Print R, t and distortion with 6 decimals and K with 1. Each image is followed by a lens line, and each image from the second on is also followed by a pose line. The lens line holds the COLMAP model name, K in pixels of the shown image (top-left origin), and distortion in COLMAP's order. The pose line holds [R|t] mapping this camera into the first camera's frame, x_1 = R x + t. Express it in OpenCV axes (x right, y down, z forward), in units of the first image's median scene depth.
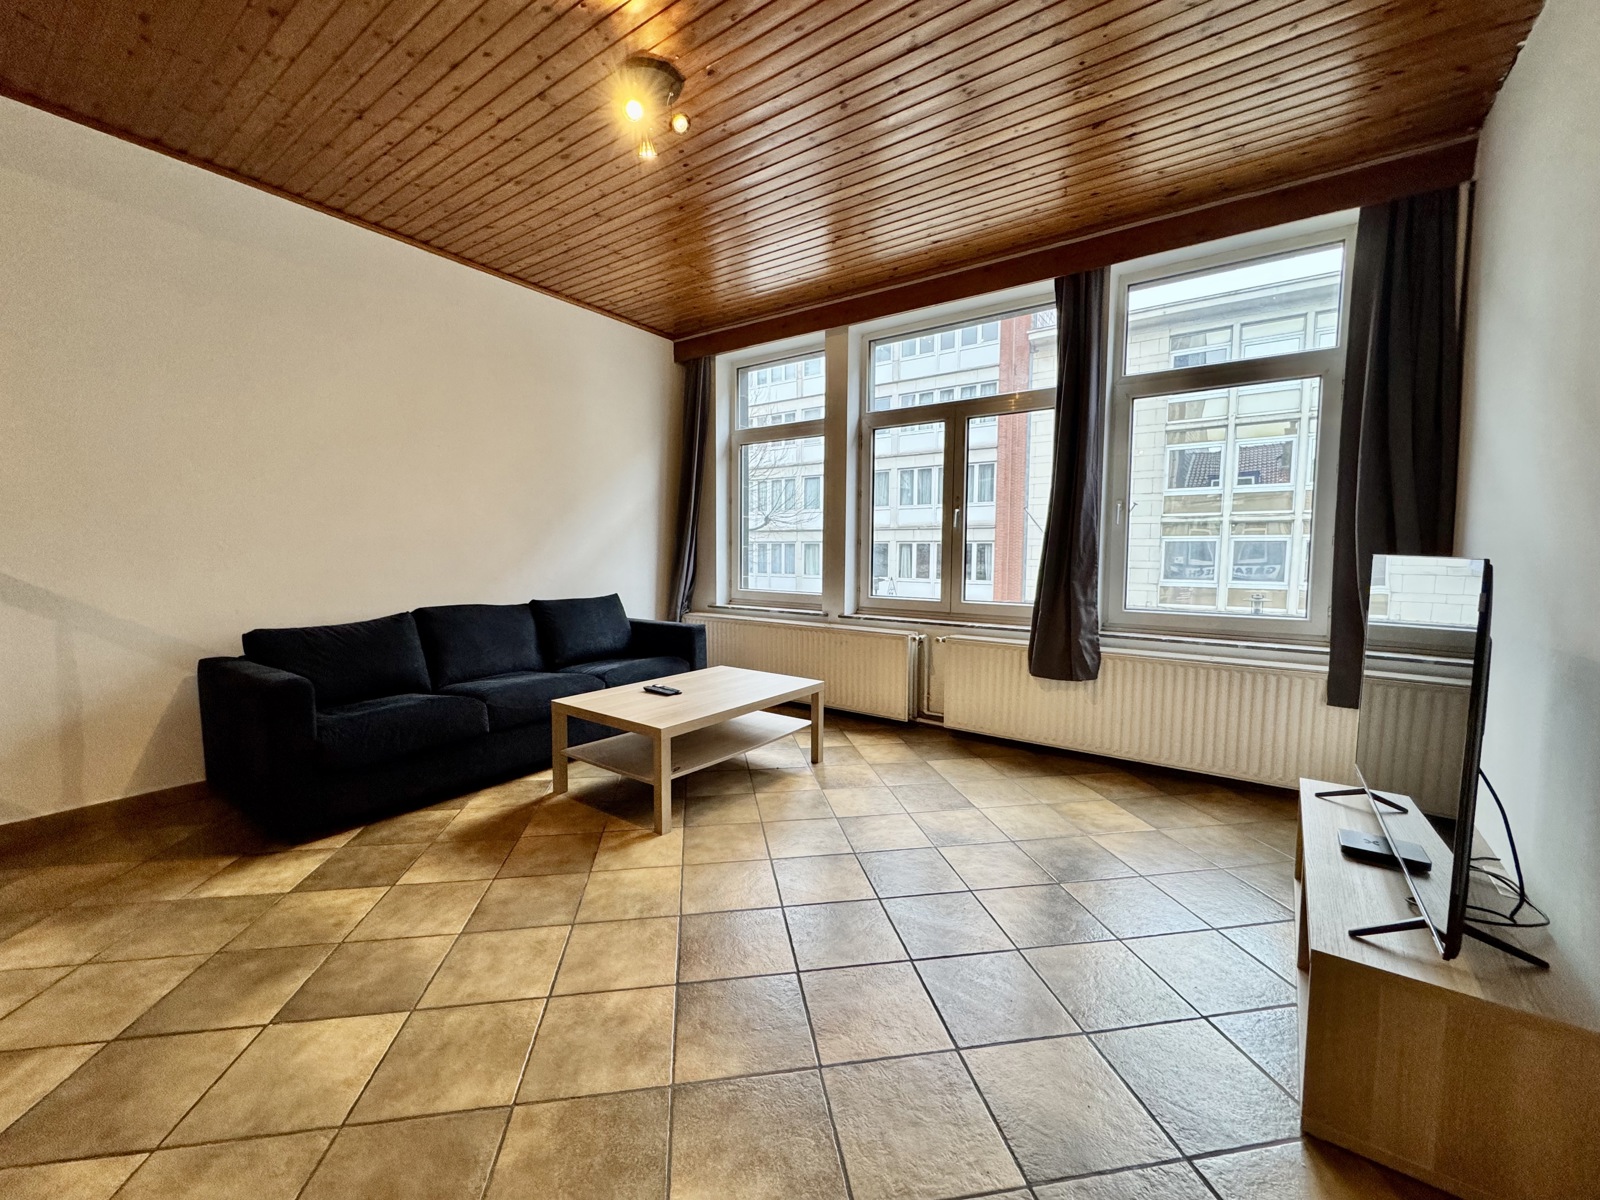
lens RADIAL K [[643.5, 0, 796.3], [0, 643.5, 600.2], [0, 0, 1]] dist [-0.000354, 0.000076]
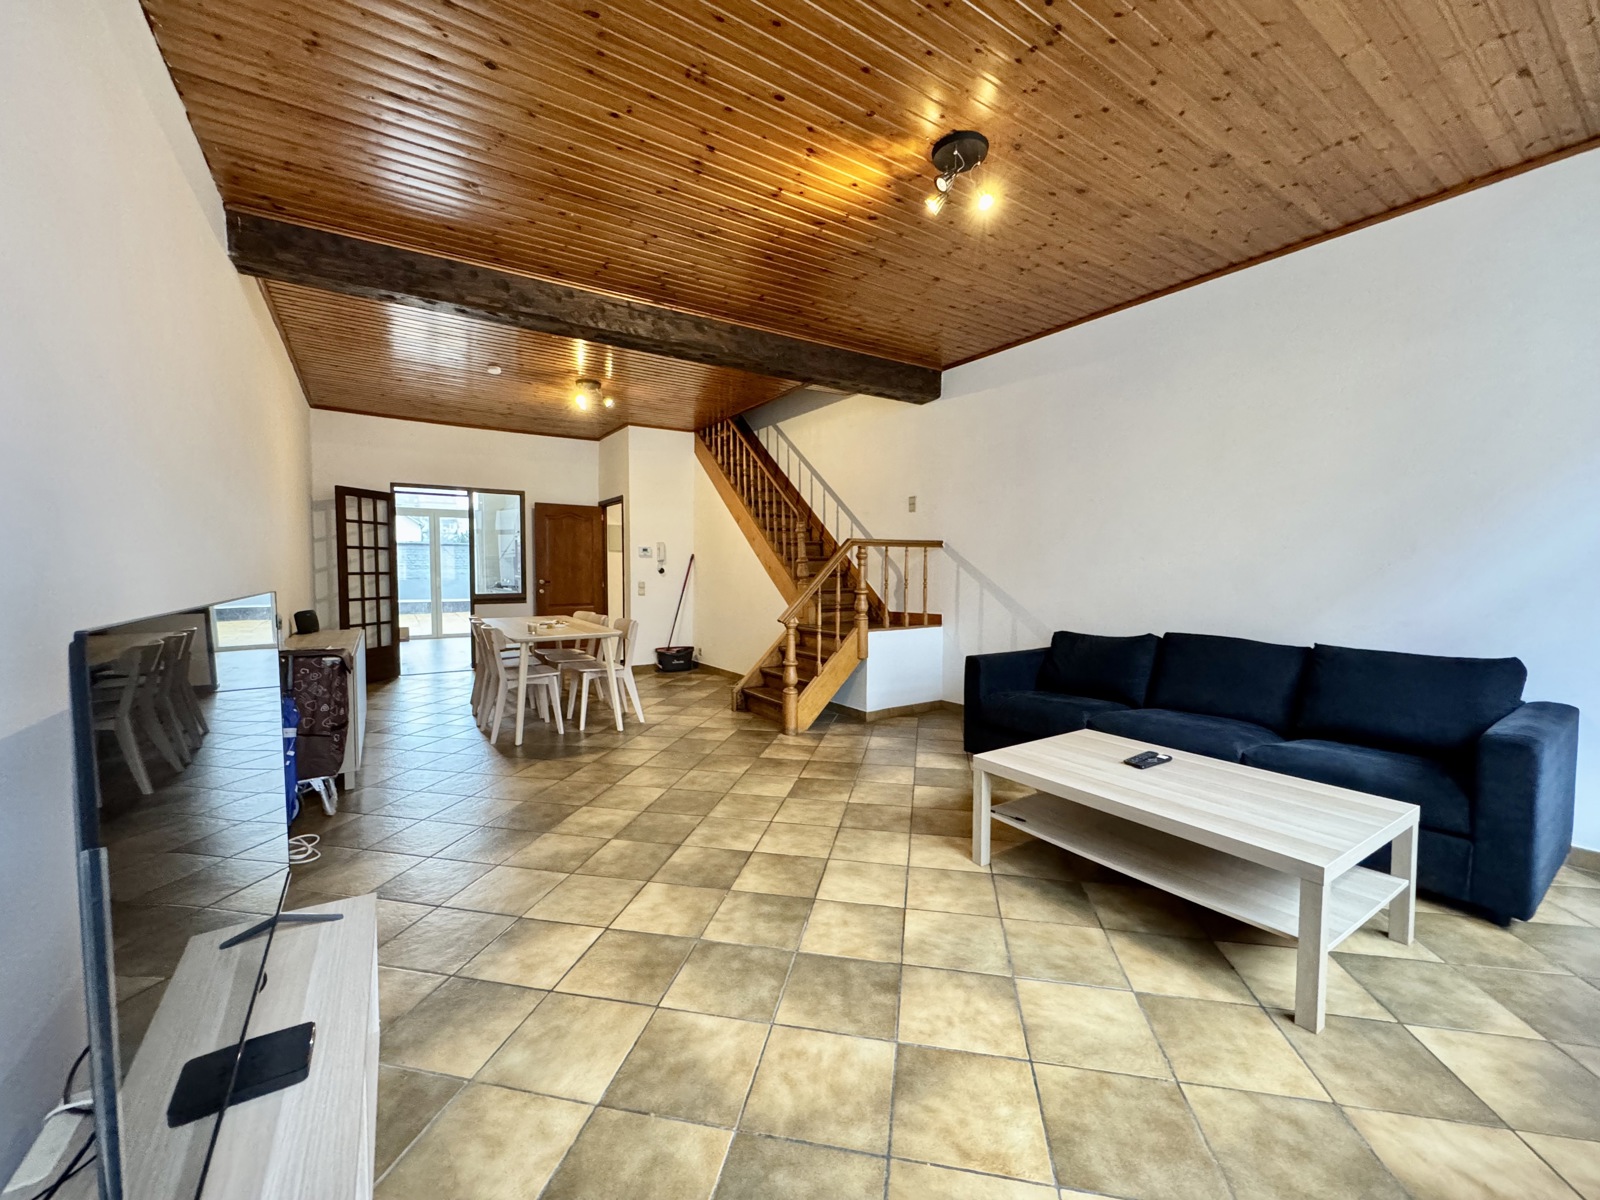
lens RADIAL K [[643.5, 0, 796.1], [0, 643.5, 599.8], [0, 0, 1]] dist [-0.000354, 0.000076]
pose [[-0.360681, 0.040509, -0.931809, 0.941591], [-0.075432, 0.994517, 0.072433, -0.110318], [0.929634, 0.096413, -0.355647, 1.227423]]
